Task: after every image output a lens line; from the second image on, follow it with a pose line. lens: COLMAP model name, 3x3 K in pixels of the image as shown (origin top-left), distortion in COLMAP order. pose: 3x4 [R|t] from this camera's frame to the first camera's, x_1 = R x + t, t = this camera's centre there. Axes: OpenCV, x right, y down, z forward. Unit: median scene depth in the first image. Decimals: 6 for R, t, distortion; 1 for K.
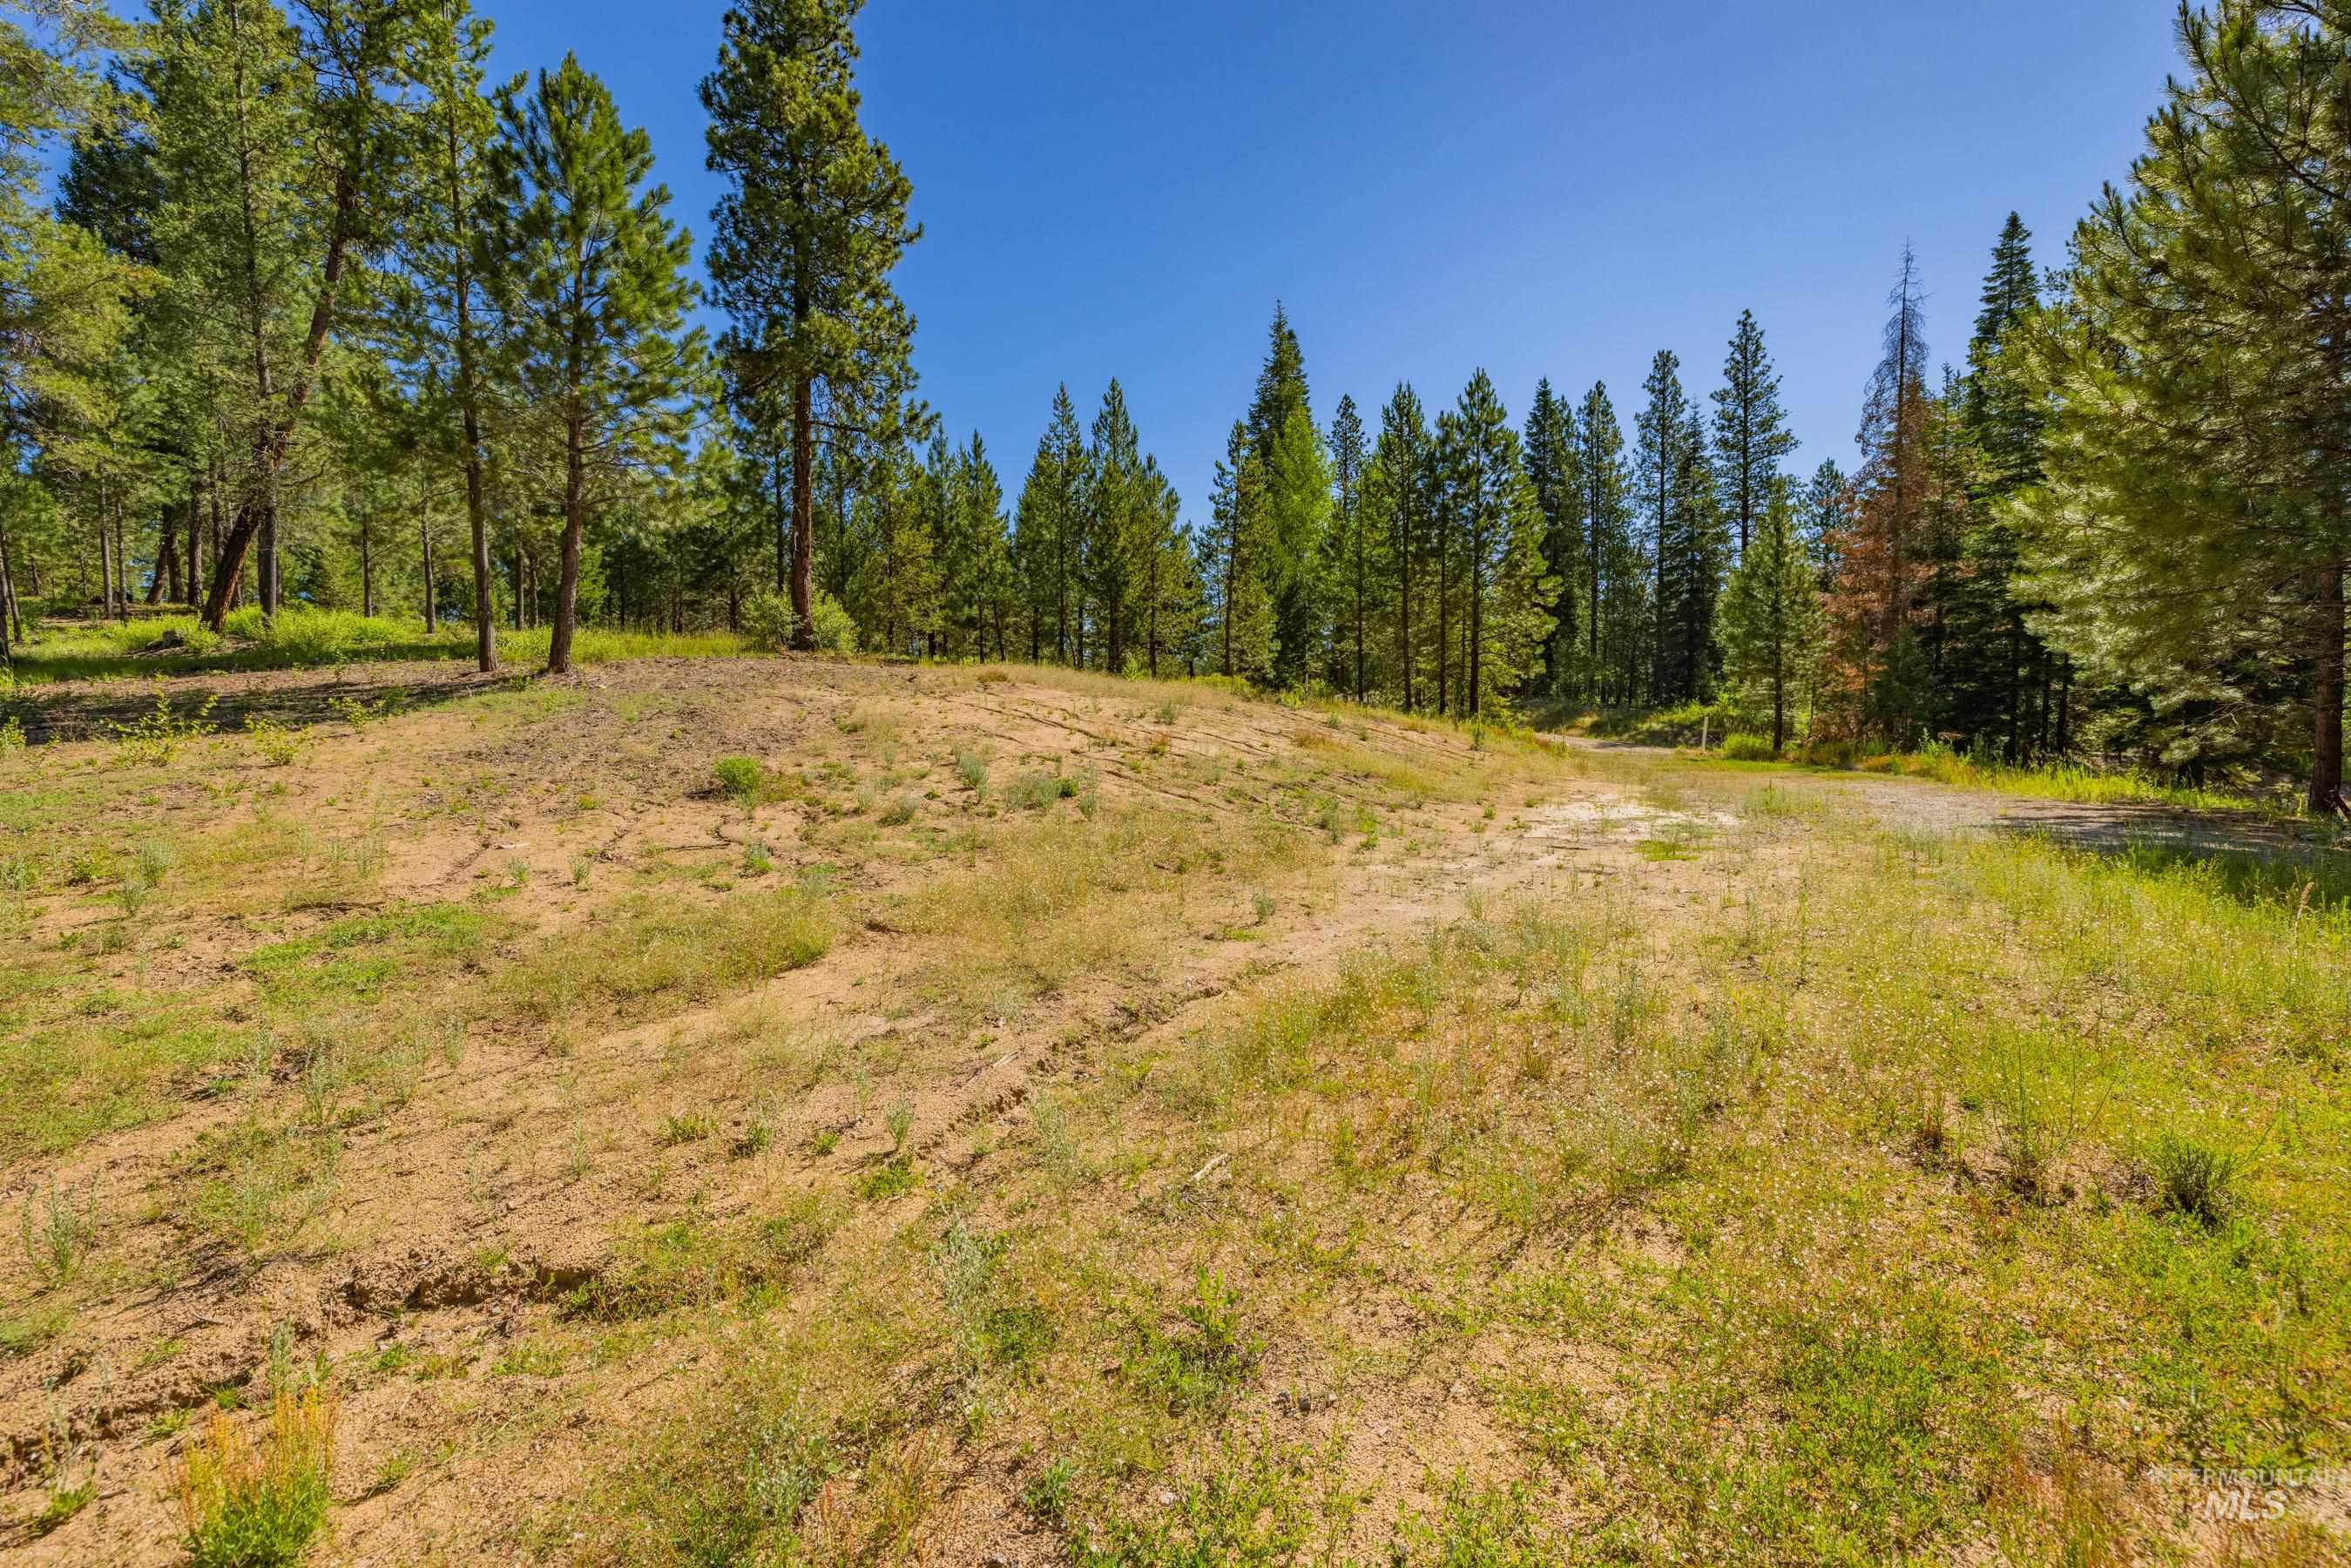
lens RADIAL K [[1026.0, 0, 1178.0], [0, 1026.0, 780.4], [0, 0, 1]] dist [0.001442, 0.000051]
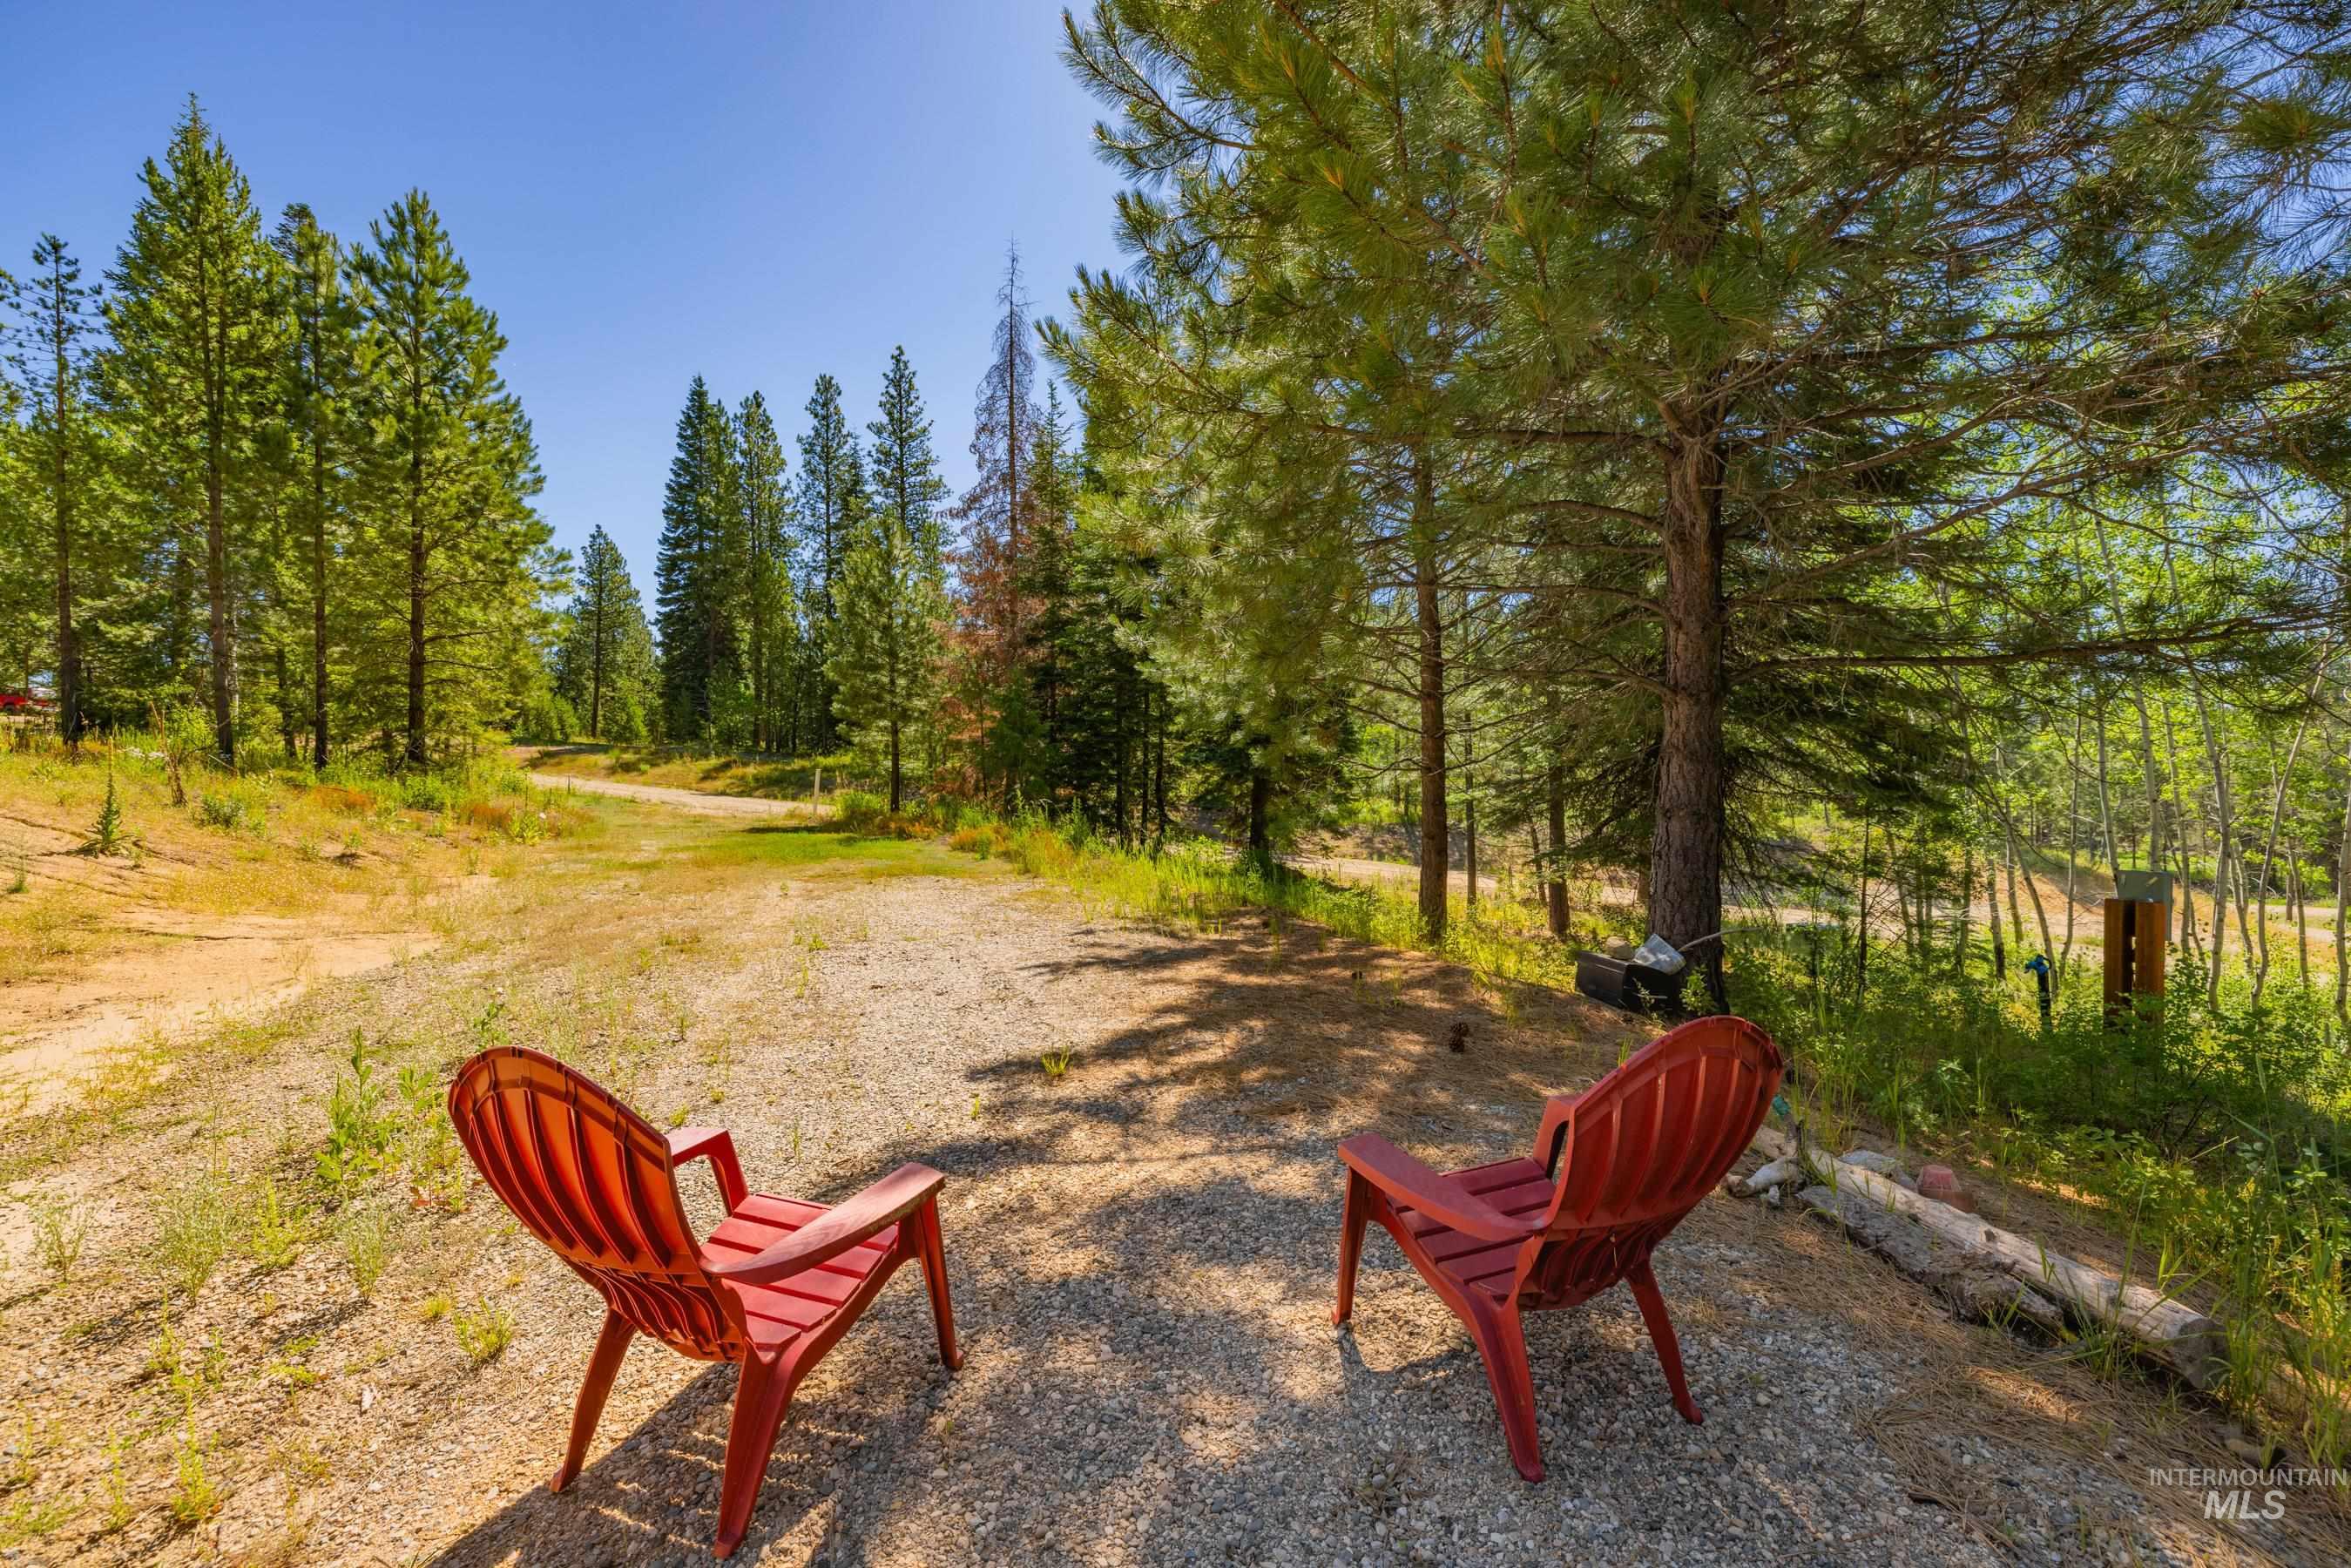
lens RADIAL K [[1026.0, 0, 1175.1], [0, 1026.0, 785.8], [0, 0, 1]] dist [0.001442, 0.000051]
pose [[0.746693, -0.001883, 0.665166, 0.137650], [0.027625, 0.999221, -0.028182, -0.012239], [-0.664595, 0.039419, 0.746163, 0.161690]]
